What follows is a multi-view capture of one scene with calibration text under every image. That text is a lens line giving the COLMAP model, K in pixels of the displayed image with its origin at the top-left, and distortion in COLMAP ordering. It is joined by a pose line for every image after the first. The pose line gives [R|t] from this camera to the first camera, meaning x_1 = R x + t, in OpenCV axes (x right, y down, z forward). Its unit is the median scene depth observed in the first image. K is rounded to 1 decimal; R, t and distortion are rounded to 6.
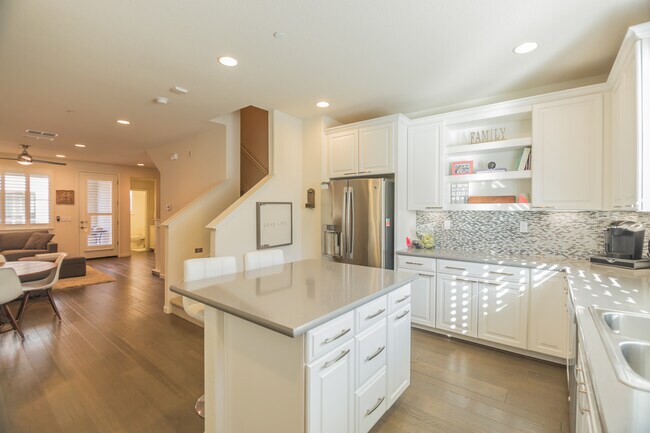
lens RADIAL K [[293.3, 0, 324.6], [0, 293.3, 216.9], [0, 0, 1]] dist [-0.004491, -0.001024]
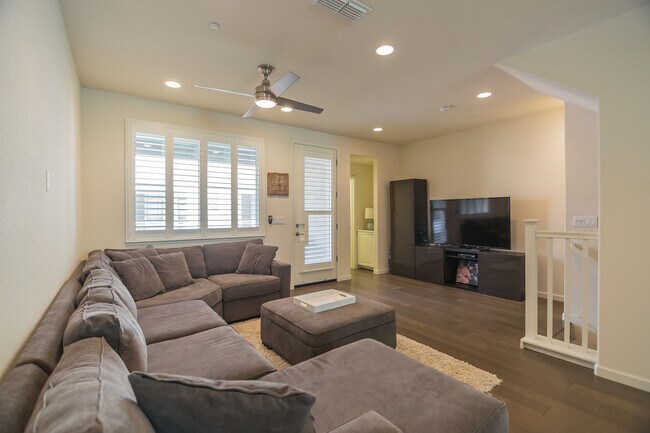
lens RADIAL K [[293.3, 0, 324.5], [0, 293.3, 216.0], [0, 0, 1]] dist [-0.004491, -0.001024]
pose [[0.960094, -0.008534, -0.279547, -0.620922], [0.004700, 0.999885, -0.014385, 0.007672], [0.279638, 0.012497, 0.960024, 0.436088]]
